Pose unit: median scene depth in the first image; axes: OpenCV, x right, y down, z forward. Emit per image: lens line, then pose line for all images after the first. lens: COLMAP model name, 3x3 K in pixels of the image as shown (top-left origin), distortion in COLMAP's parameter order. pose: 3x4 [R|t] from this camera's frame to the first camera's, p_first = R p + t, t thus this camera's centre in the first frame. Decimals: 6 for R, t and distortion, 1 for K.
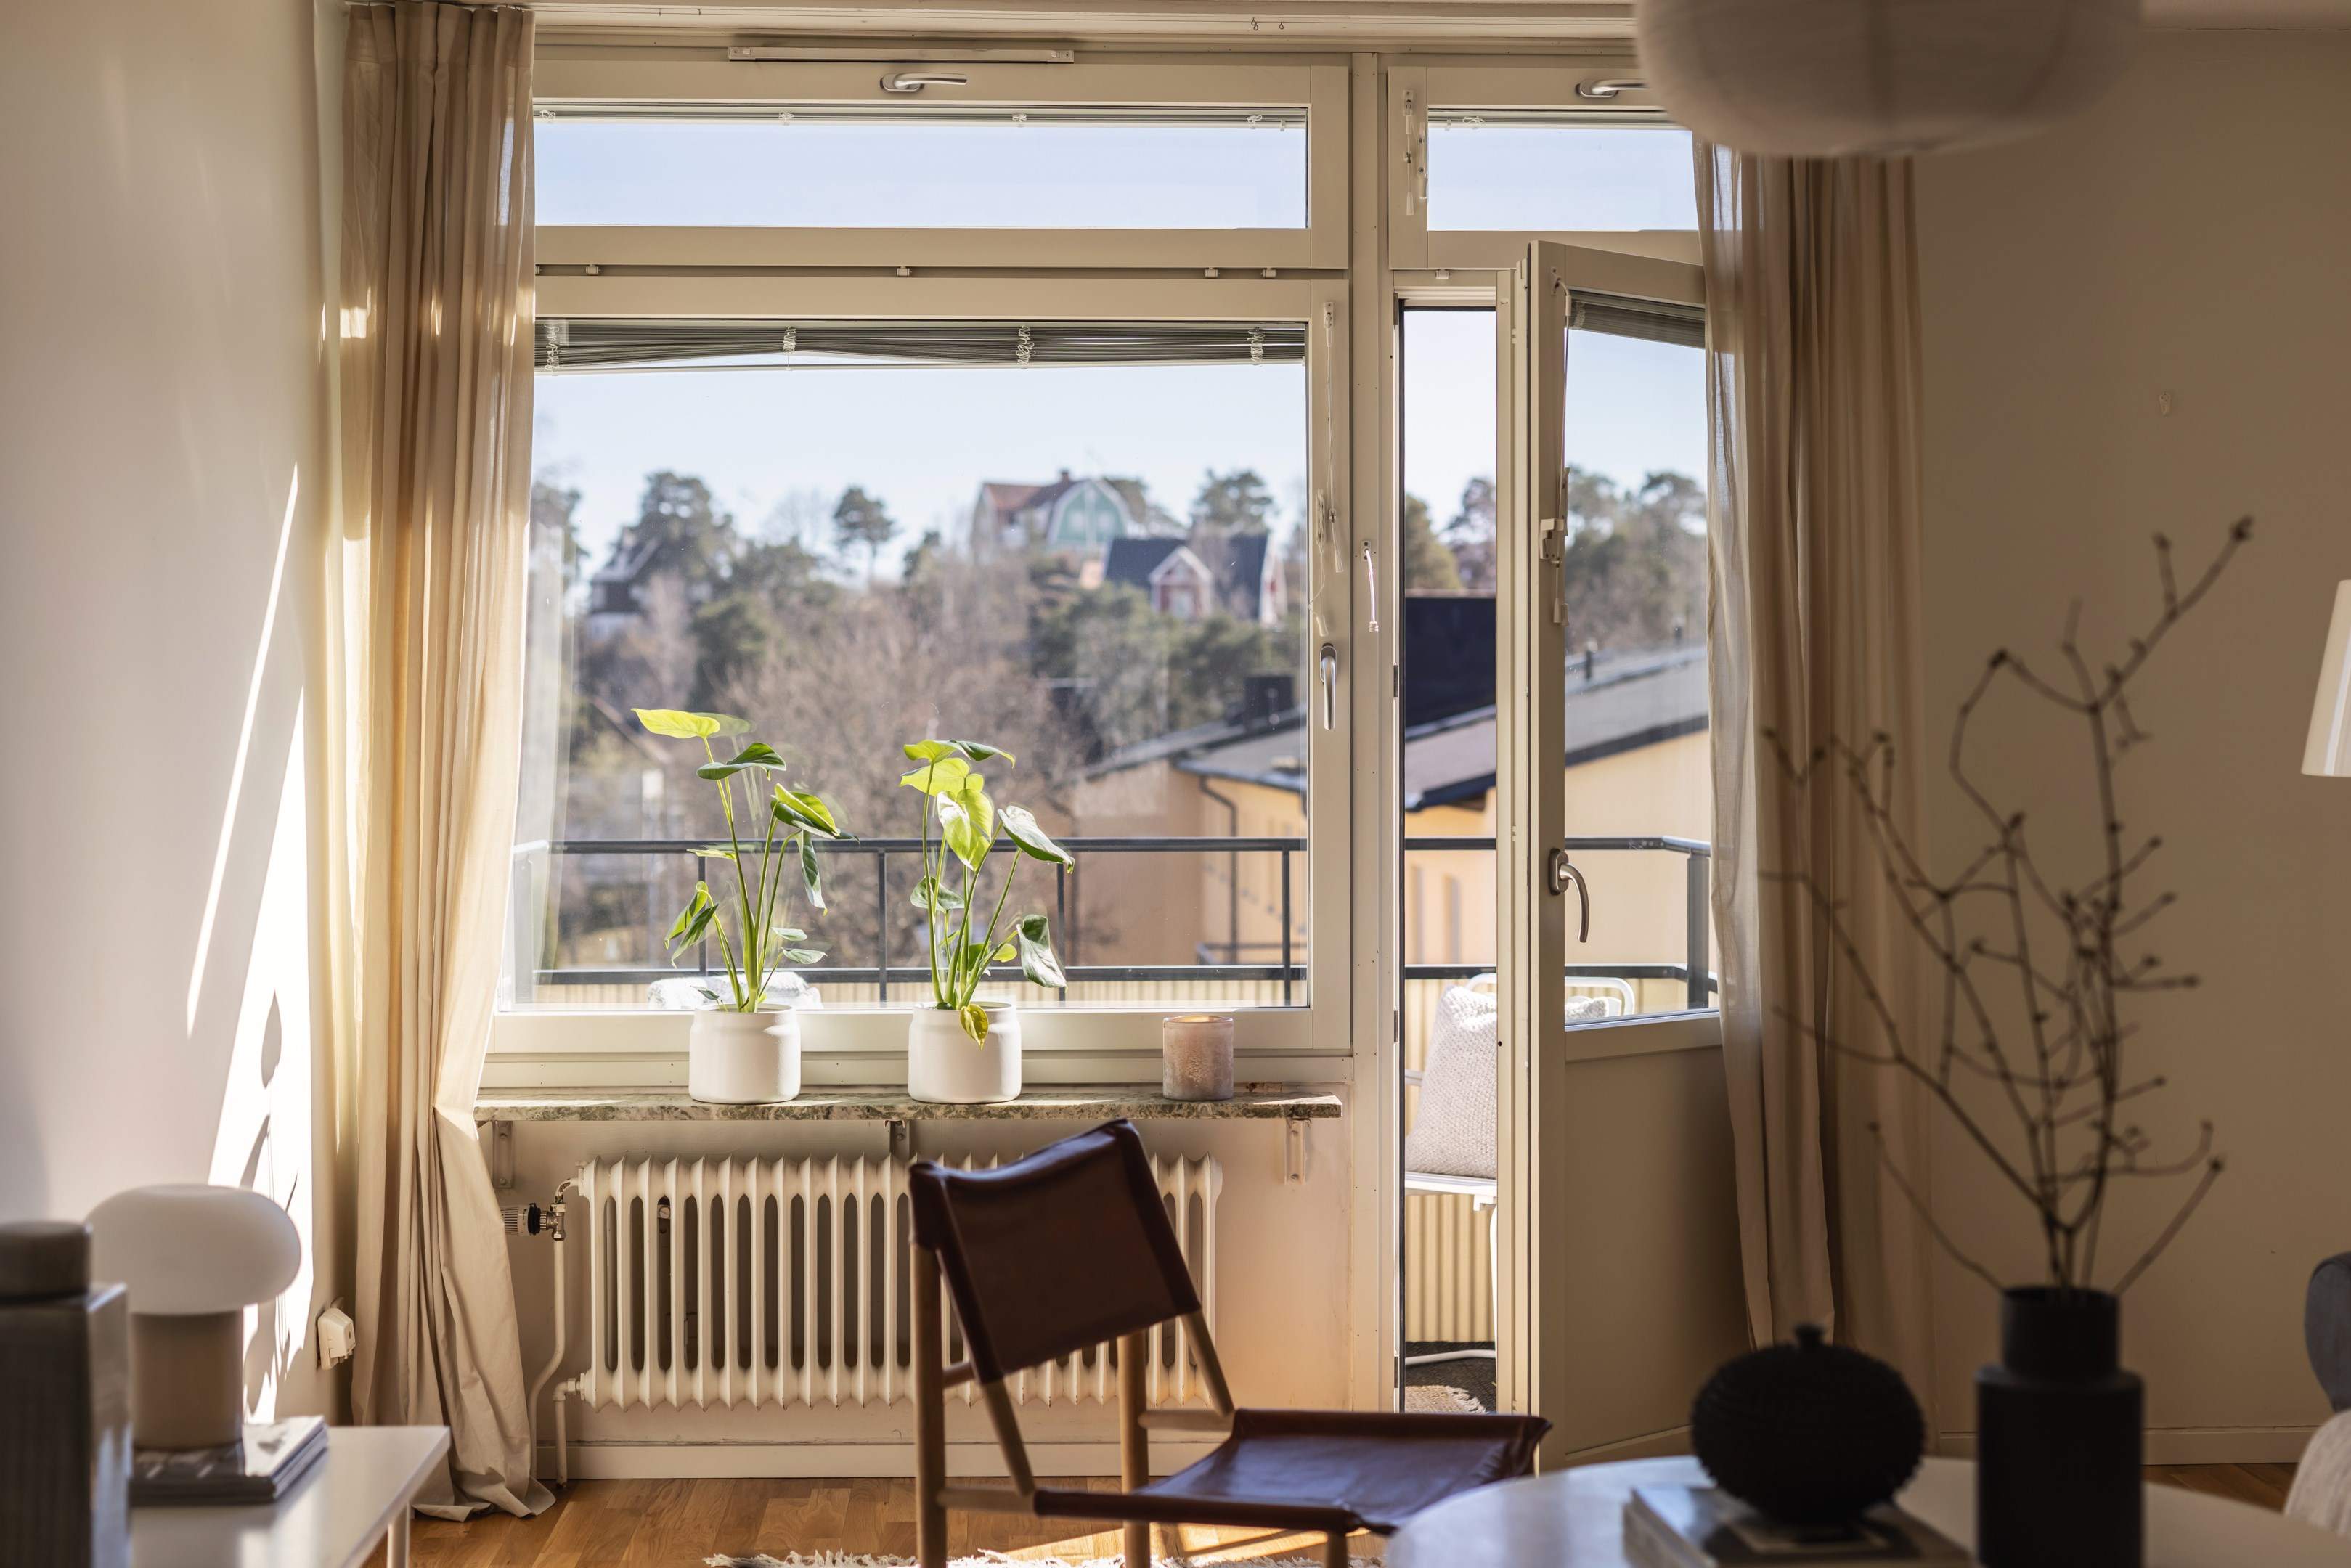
lens RADIAL K [[3323.6, 0, 1167.3], [0, 3323.6, 785.1], [0, 0, 1]] dist [0.014030, 0.000000]
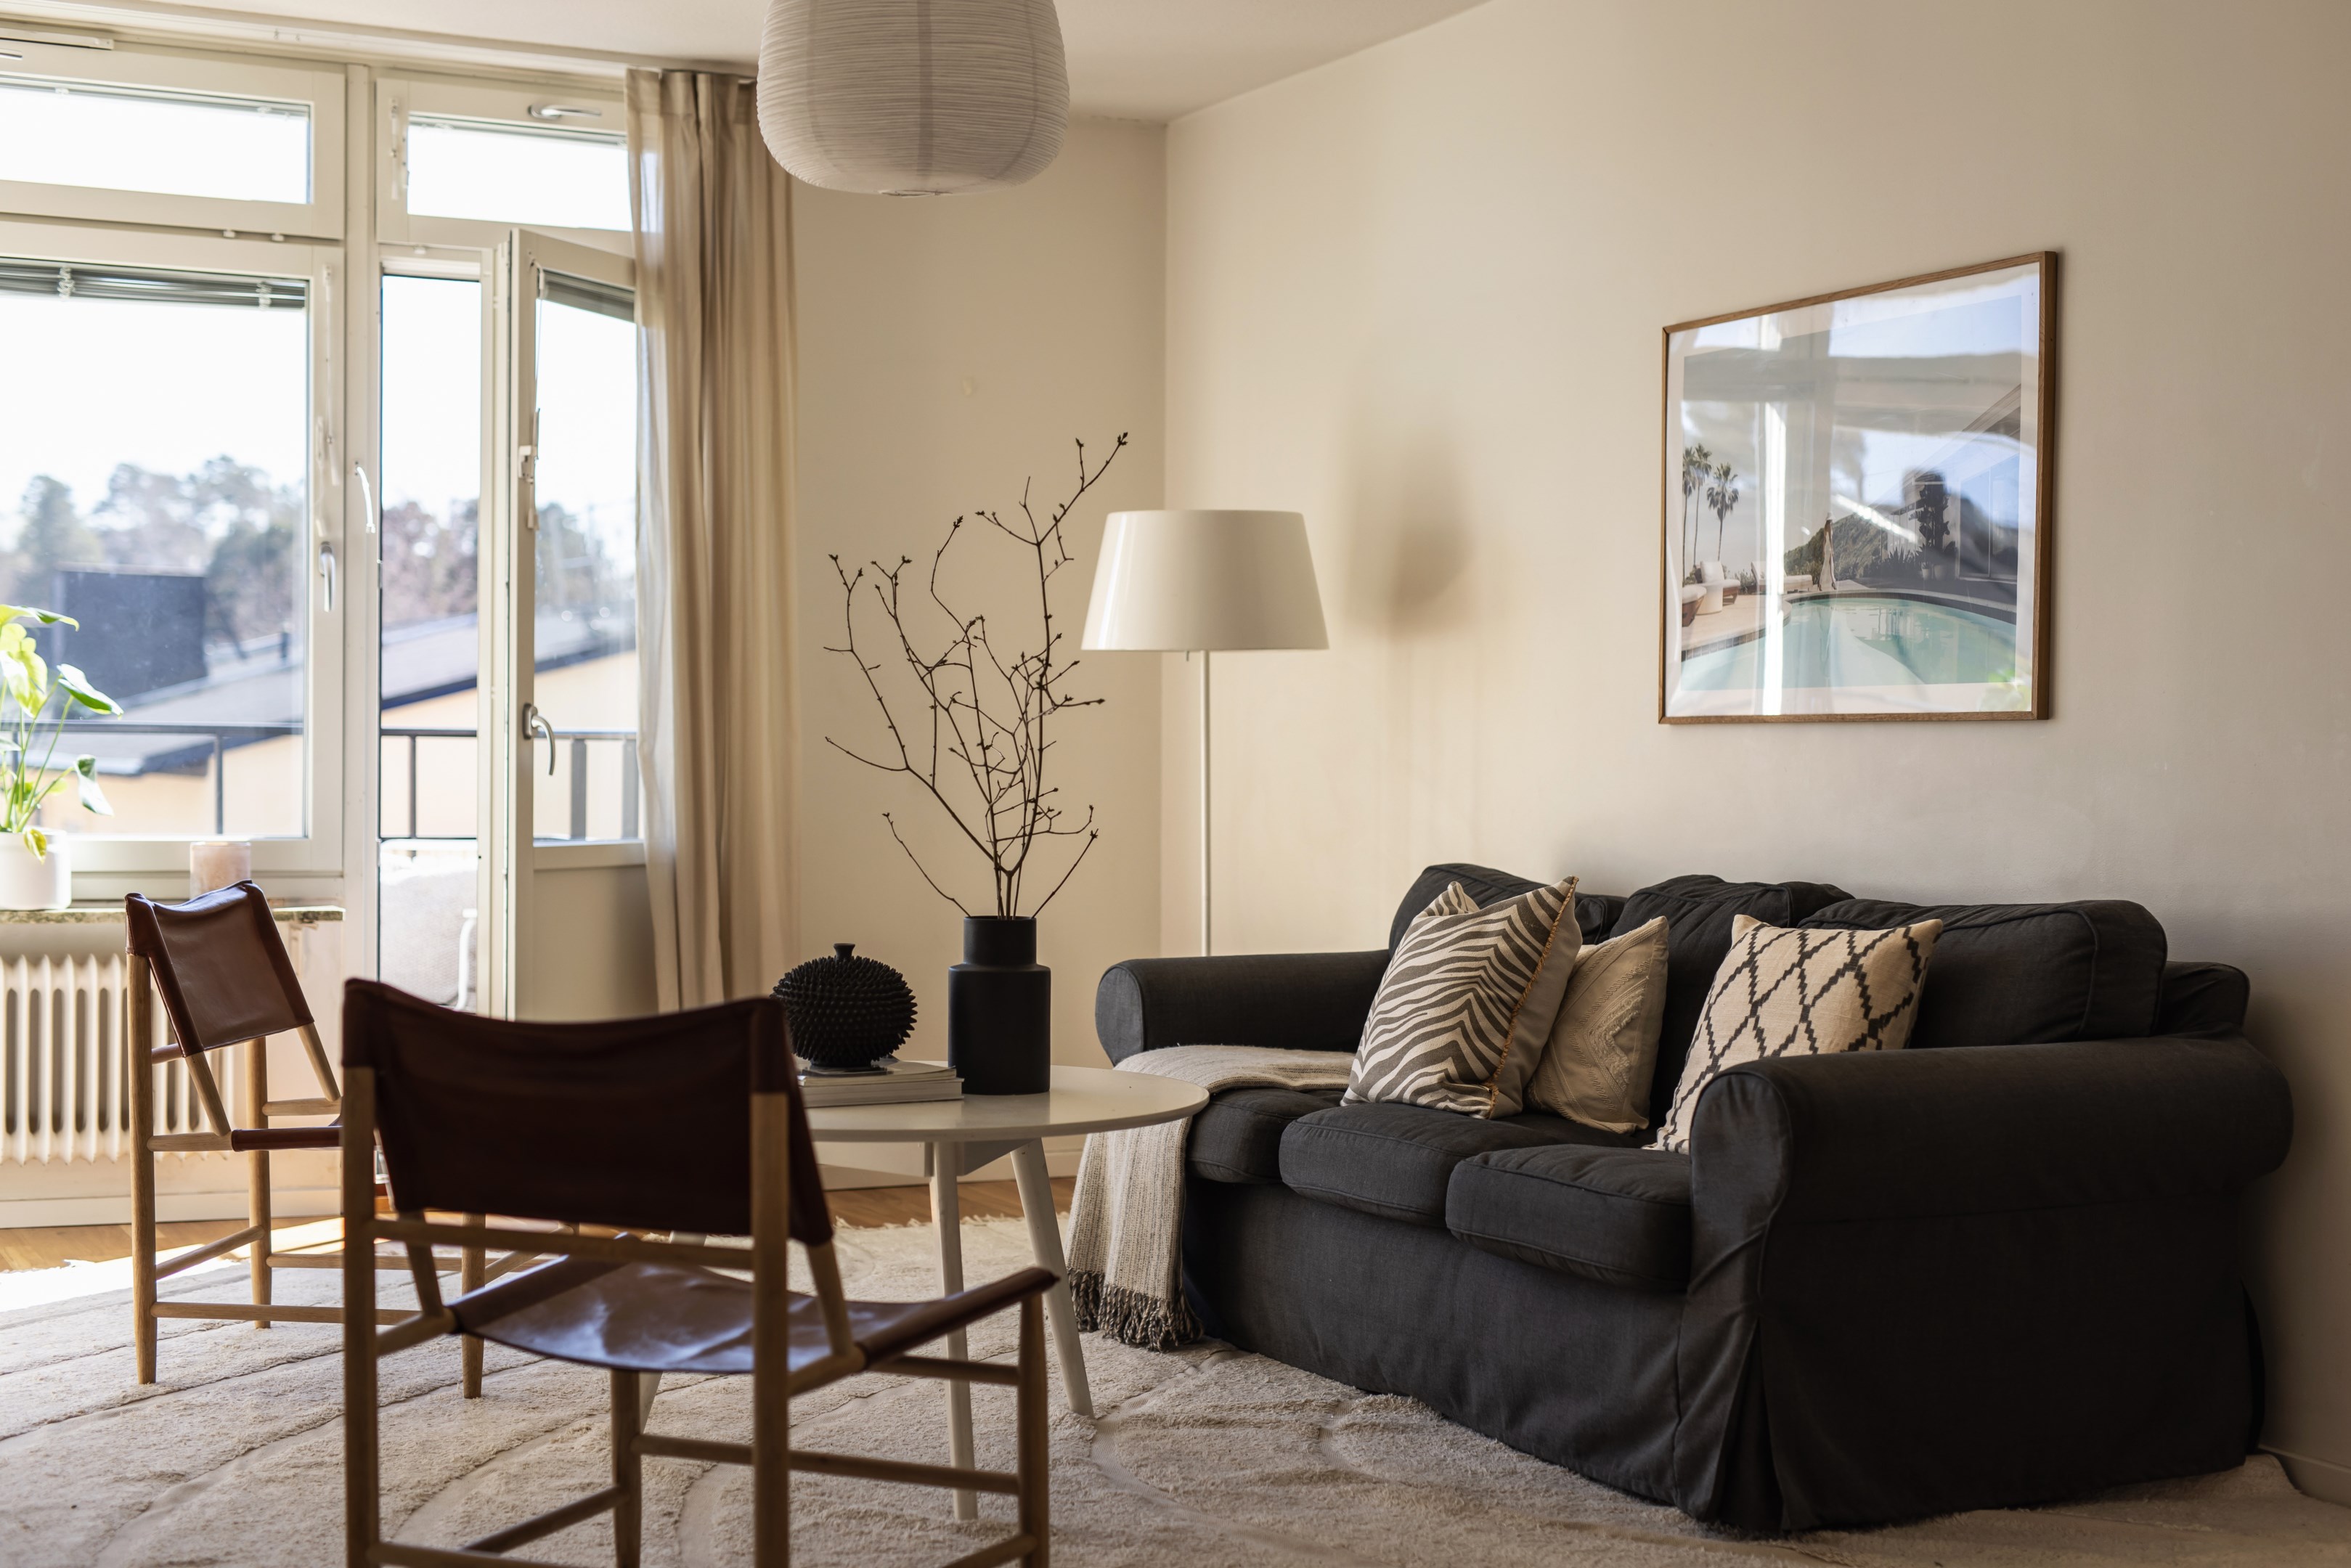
lens RADIAL K [[3323.6, 0, 1203.5], [0, 3323.6, 842.1], [0, 0, 1]] dist [0.014030, 0.000000]
pose [[0.915826, 0.002296, 0.401569, -0.152256], [-0.008309, 0.999878, 0.013233, 0.050717], [-0.401490, -0.015455, 0.915733, -0.269145]]
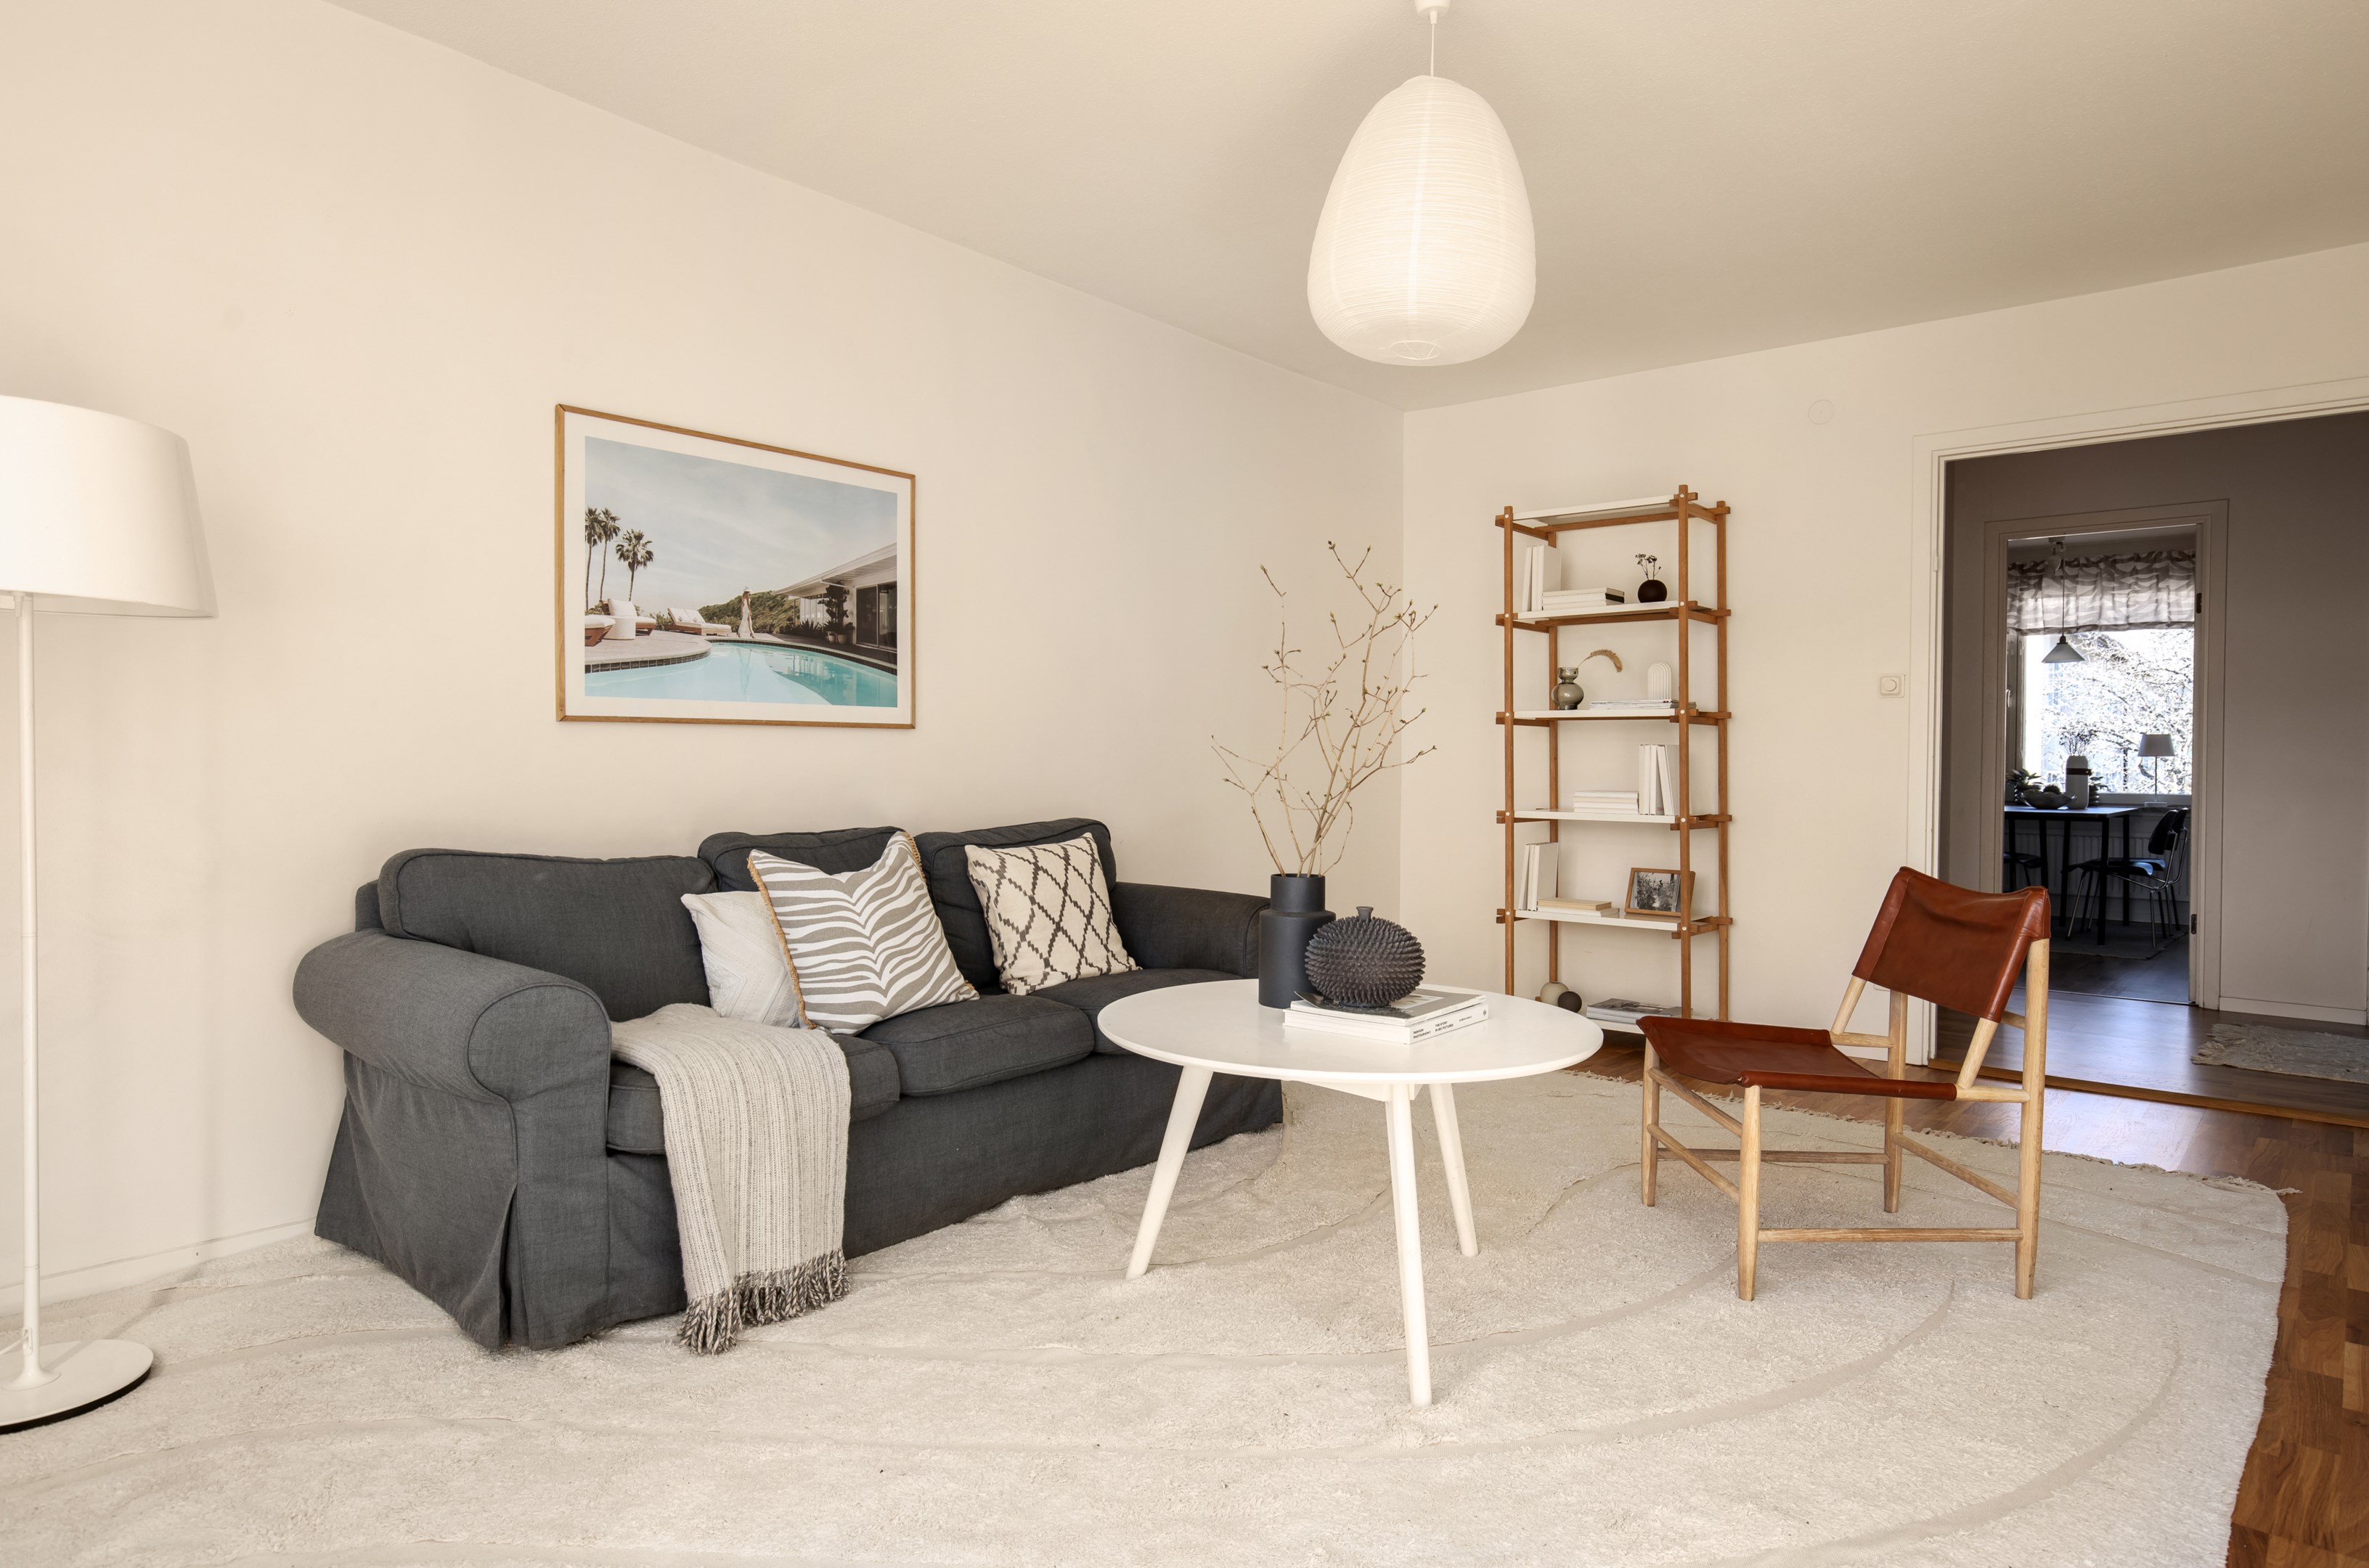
lens RADIAL K [[1392.8, 0, 1206.0], [0, 1392.8, 776.4], [0, 0, 1]] dist [0.004318, -0.001850]
pose [[-0.740278, -0.009623, 0.672232, -0.159417], [0.005113, 0.999788, 0.019943, 0.037884], [-0.672281, 0.018200, -0.740072, 0.914083]]
